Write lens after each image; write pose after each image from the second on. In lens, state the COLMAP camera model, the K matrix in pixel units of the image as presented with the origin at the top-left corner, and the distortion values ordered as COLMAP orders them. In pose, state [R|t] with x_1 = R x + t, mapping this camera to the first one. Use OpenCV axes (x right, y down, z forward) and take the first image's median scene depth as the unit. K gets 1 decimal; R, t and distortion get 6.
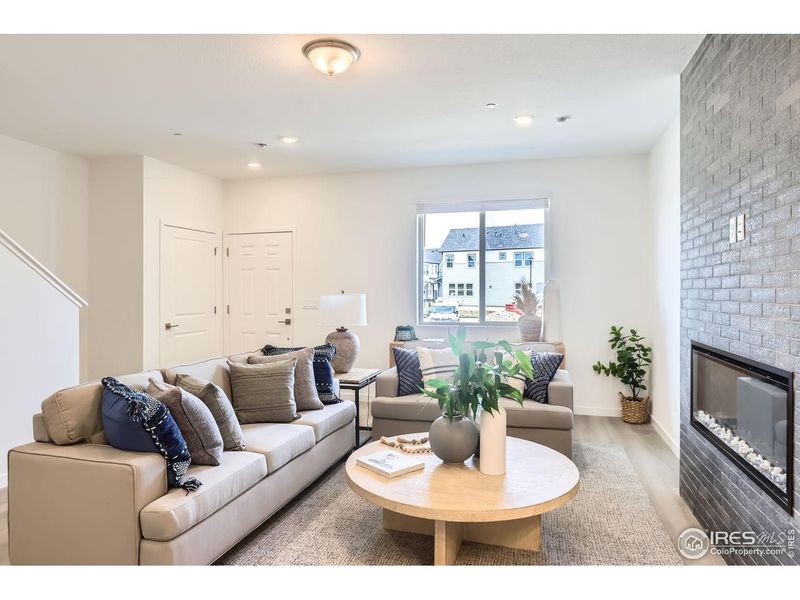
lens RADIAL K [[542.7, 0, 370.2], [0, 542.7, 299.7], [0, 0, 1]] dist [0.000064, -0.000235]
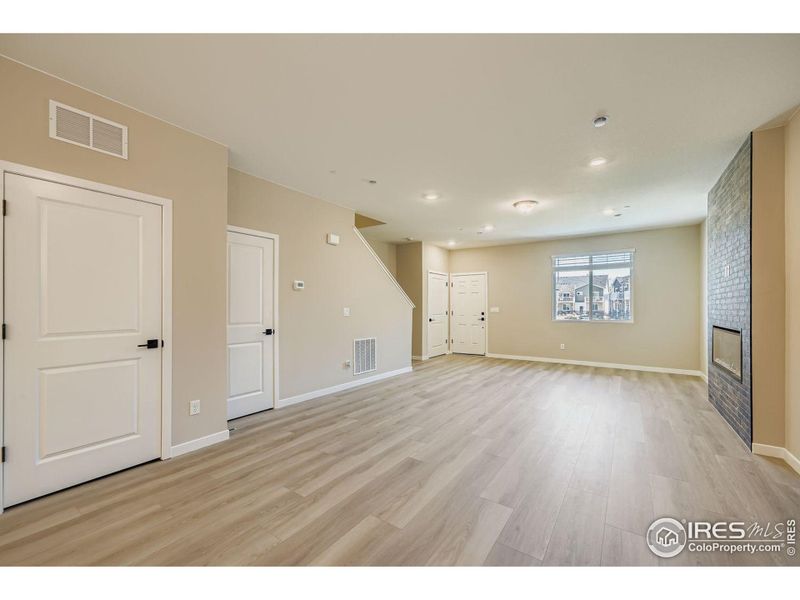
lens RADIAL K [[332.6, 0, 397.7], [0, 332.6, 307.3], [0, 0, 1]] dist [-0.000443, -0.000122]
pose [[0.953367, -0.004062, -0.301787, -0.100195], [0.000895, 0.999943, -0.010633, 0.013224], [0.301813, 0.009867, 0.953316, -0.335907]]
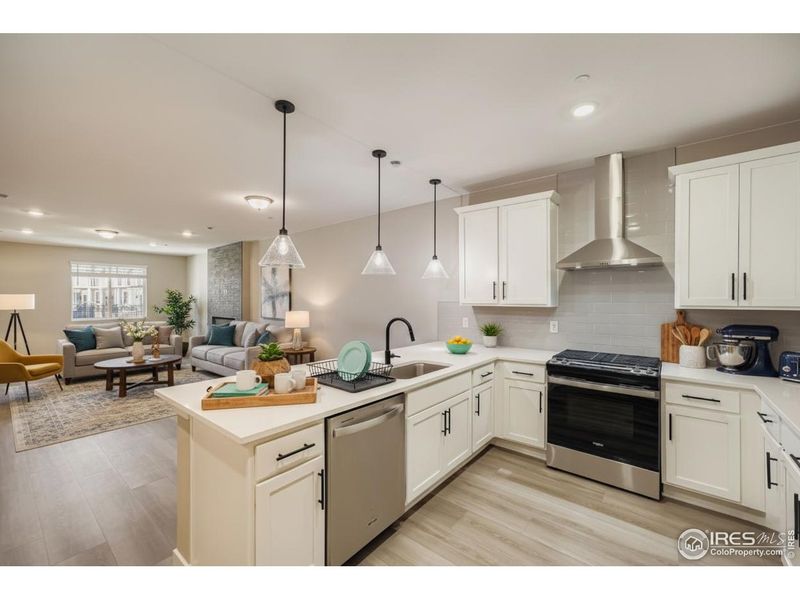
lens RADIAL K [[333.6, 0, 405.6], [0, 333.6, 298.1], [0, 0, 1]] dist [-0.000927, 0.000518]
pose [[0.361015, -0.003047, 0.932555, -0.734664], [0.015460, 0.999877, -0.002718, -0.023756], [-0.932432, 0.015398, 0.361017, -0.749713]]
